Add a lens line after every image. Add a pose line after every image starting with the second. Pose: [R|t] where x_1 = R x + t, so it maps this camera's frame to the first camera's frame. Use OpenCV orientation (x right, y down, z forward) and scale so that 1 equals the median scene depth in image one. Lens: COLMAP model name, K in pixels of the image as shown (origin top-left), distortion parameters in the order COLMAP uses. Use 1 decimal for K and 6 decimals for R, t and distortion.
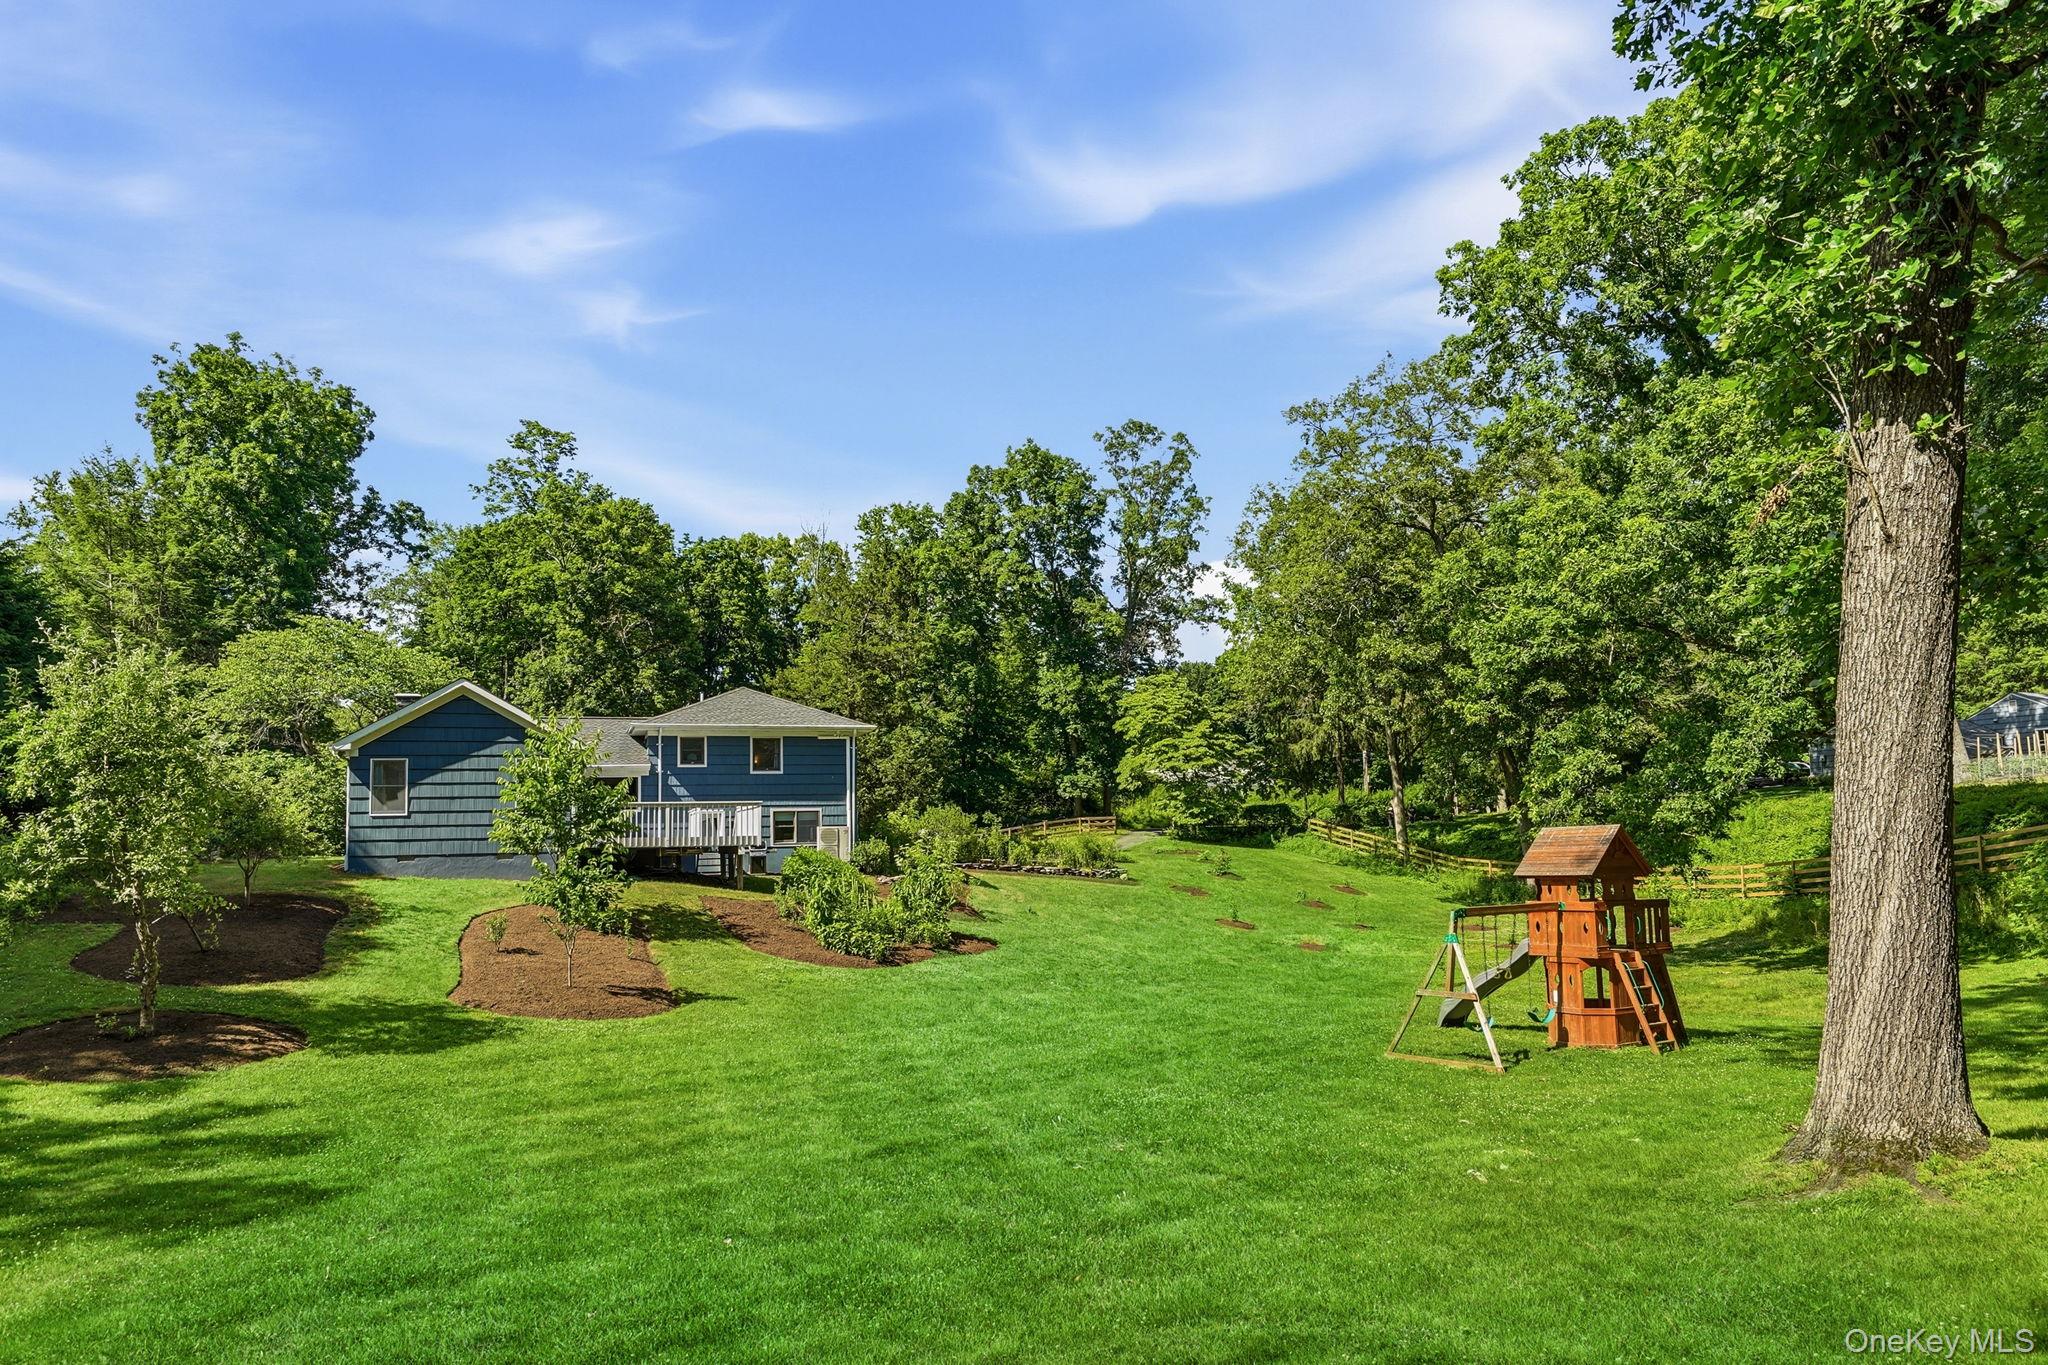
lens RADIAL K [[1327.3, 0, 1011.2], [0, 1327.3, 762.0], [0, 0, 1]] dist [0.008050, 0.002621]
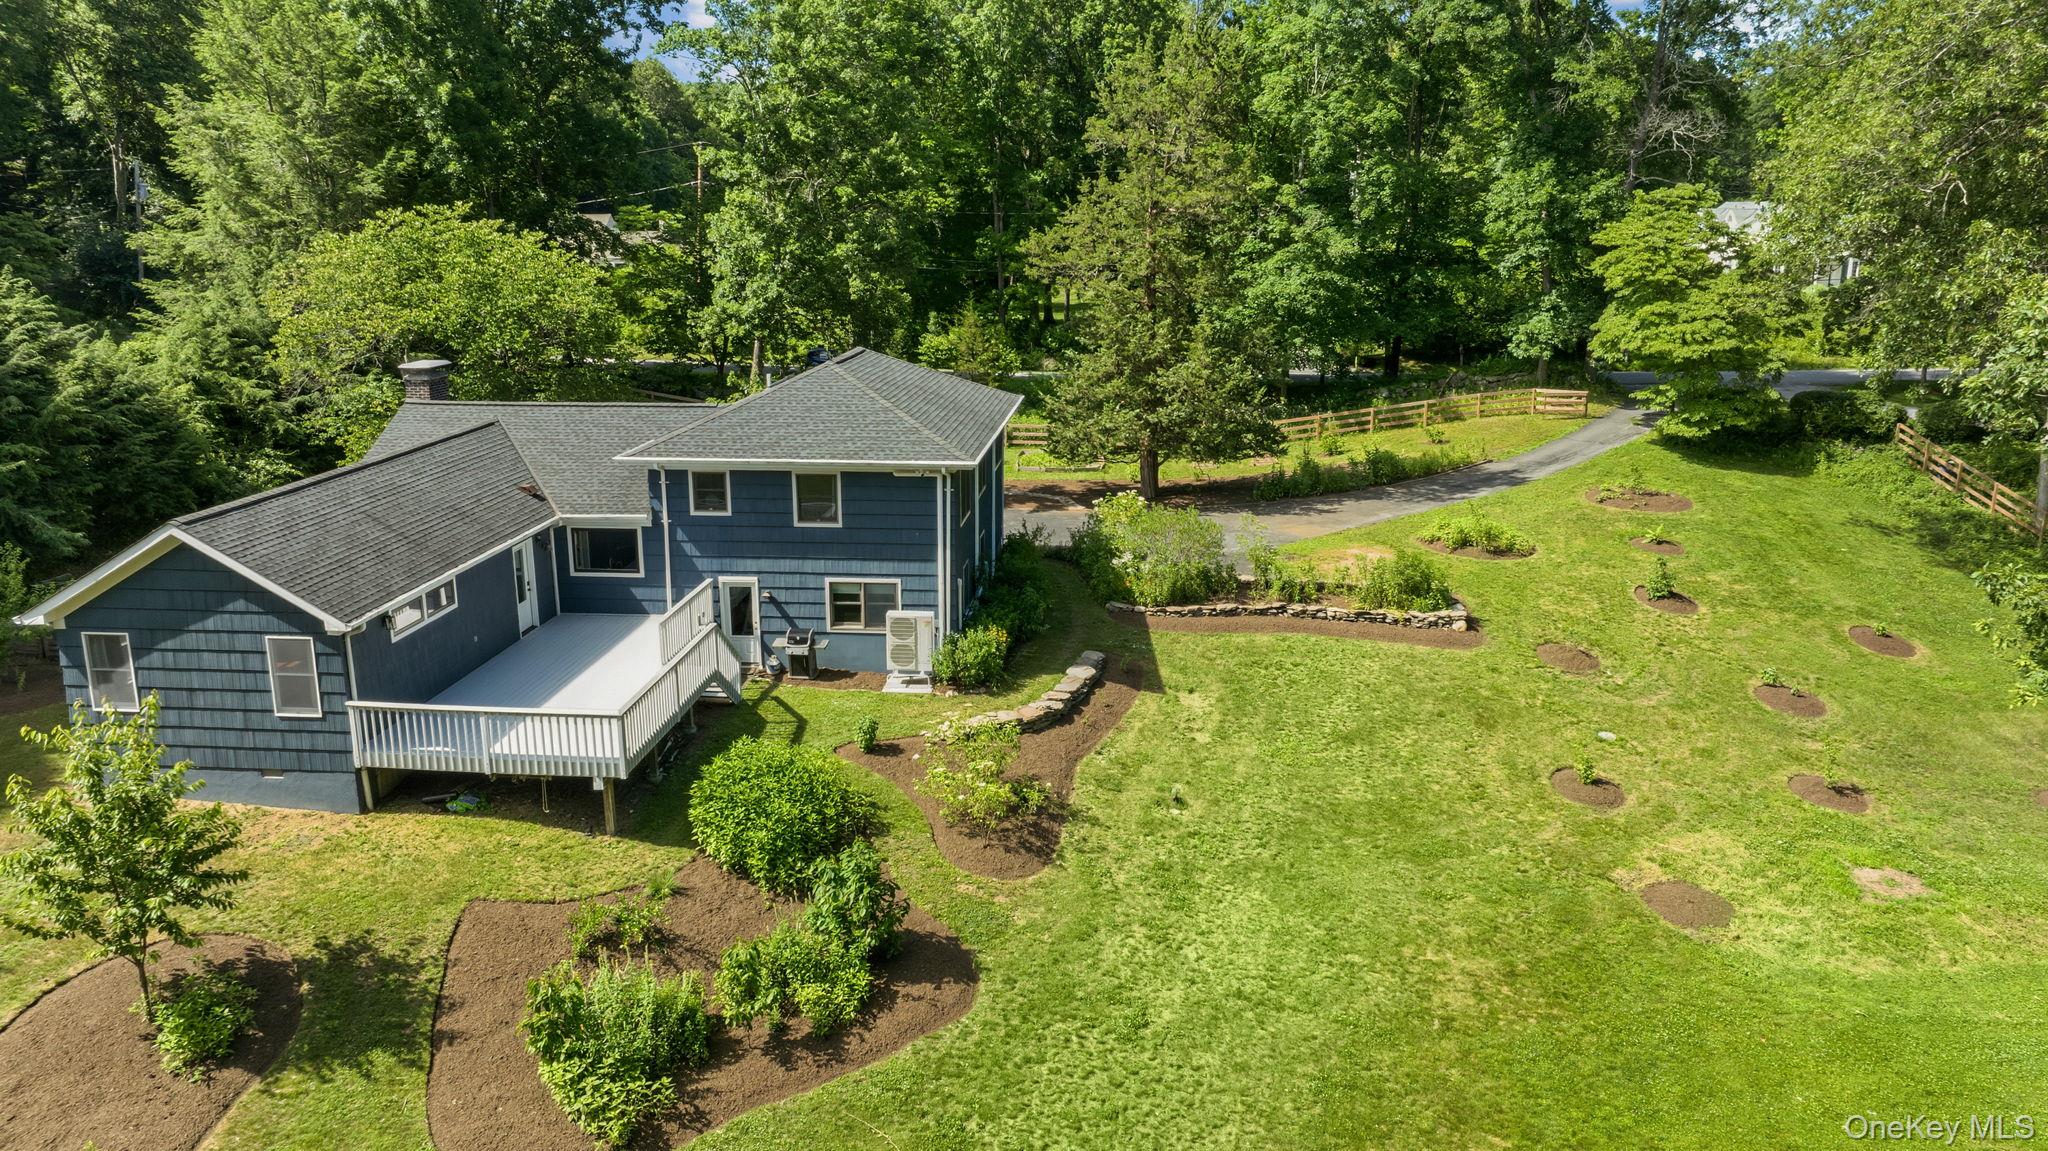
lens RADIAL K [[1454.3, 0, 1012.4], [0, 1454.3, 576.9], [0, 0, 1]] dist [-0.025411, 0.000767]
pose [[0.923373, 0.108207, -0.368340, 0.128830], [0.007472, 0.954209, 0.299048, -0.134171], [0.383832, -0.278885, 0.880282, 0.283172]]
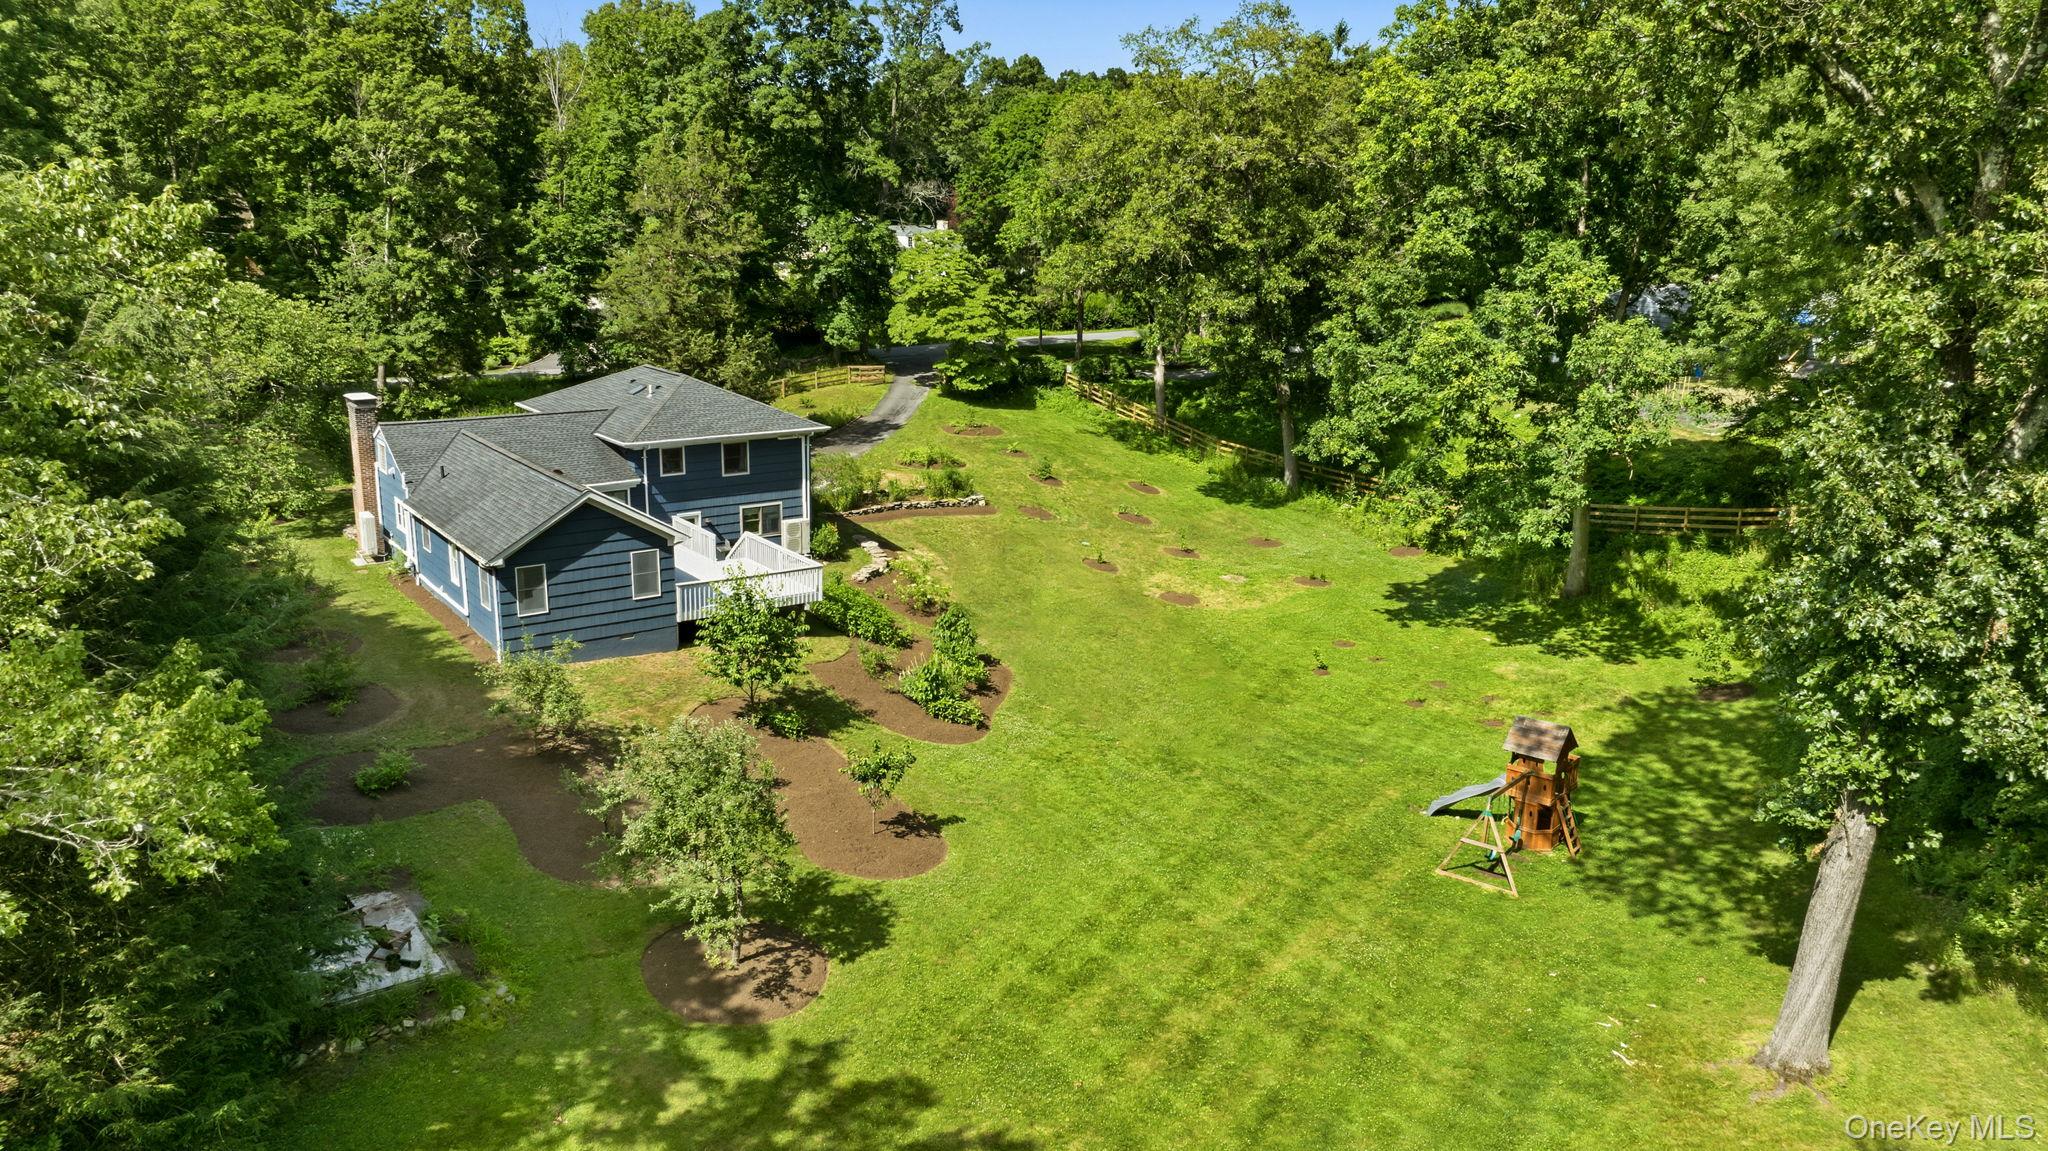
lens RADIAL K [[1425.5, 0, 1018.8], [0, 1425.5, 584.2], [0, 0, 1]] dist [-0.010692, -0.001045]
pose [[0.952598, -0.045953, 0.300741, -0.230205], [-0.050597, 0.950830, 0.305553, -0.200327], [-0.299995, -0.306286, 0.903434, -0.110355]]
